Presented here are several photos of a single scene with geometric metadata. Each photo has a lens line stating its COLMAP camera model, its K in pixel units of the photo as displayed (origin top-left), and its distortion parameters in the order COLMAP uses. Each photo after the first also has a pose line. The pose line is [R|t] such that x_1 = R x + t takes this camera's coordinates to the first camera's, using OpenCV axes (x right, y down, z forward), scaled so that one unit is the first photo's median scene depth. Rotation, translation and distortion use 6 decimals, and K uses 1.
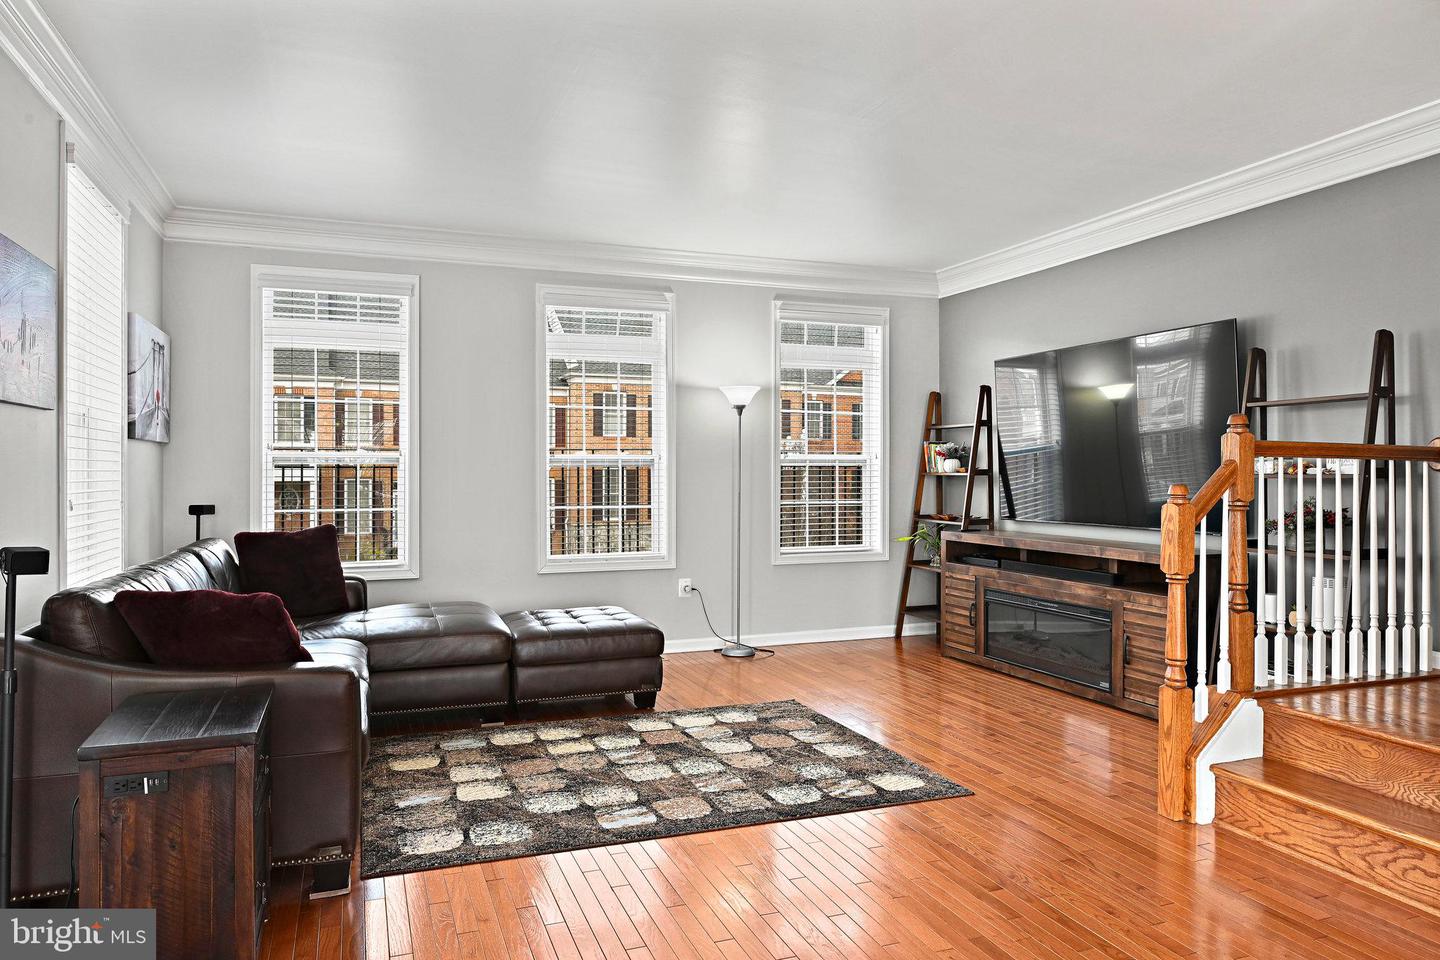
lens RADIAL K [[938.7, 0, 717.7], [0, 938.7, 475.4], [0, 0, 1]] dist [0.000928, 0.005348]
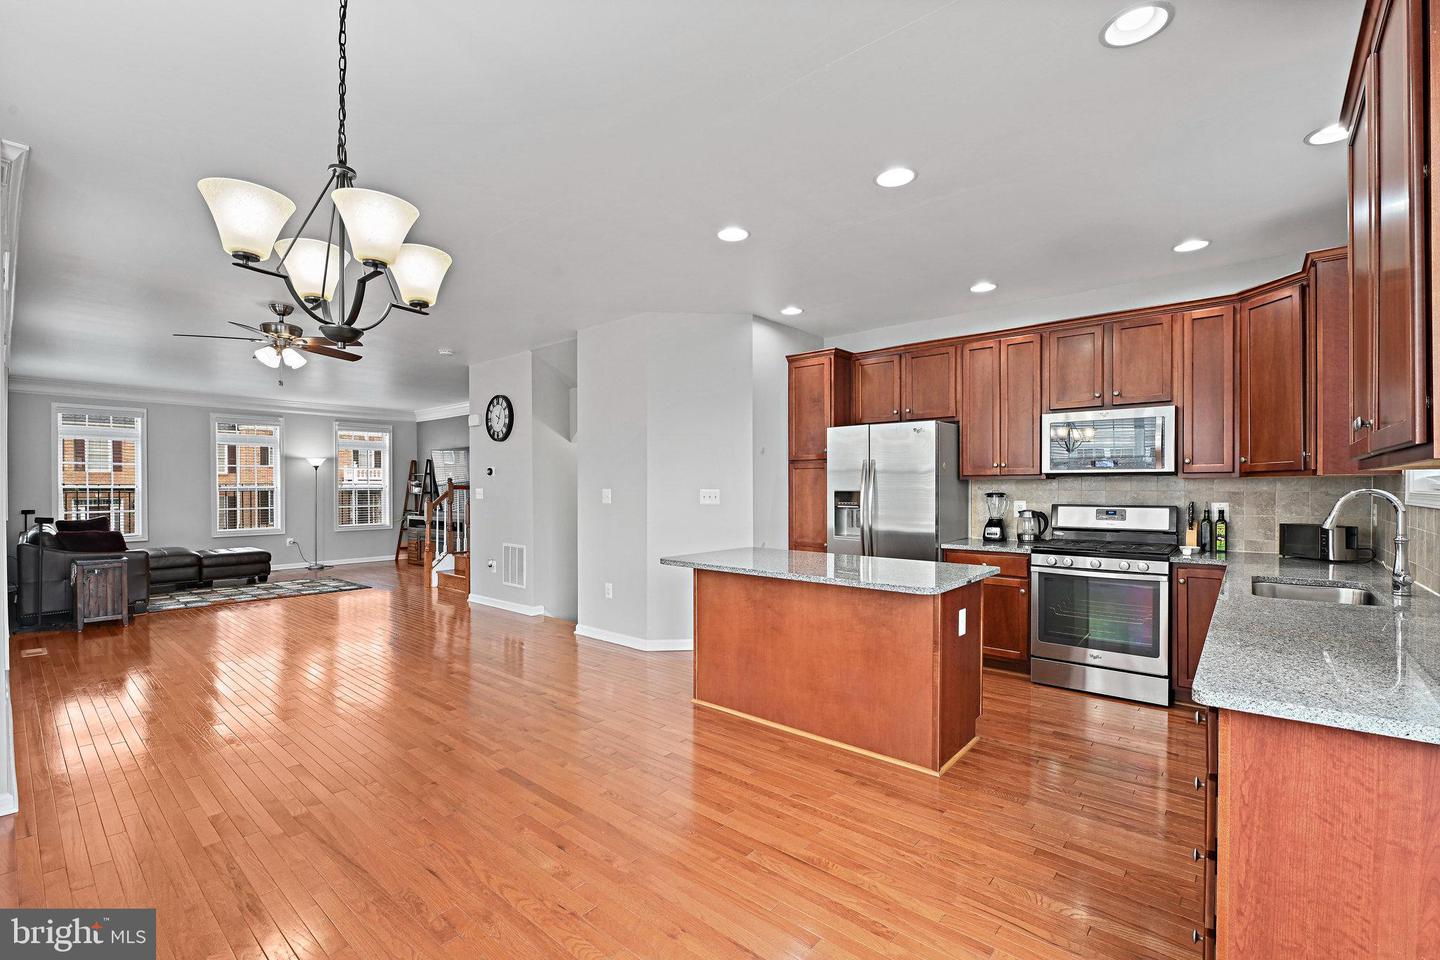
lens RADIAL K [[627.8, 0, 719.9], [0, 627.8, 489.0], [0, 0, 1]] dist [-0.004515, -0.001631]
pose [[0.877301, -0.002649, 0.479933, 0.243337], [0.003860, 0.999991, -0.001536, -0.012846], [-0.479924, 0.003200, 0.877304, -1.378144]]
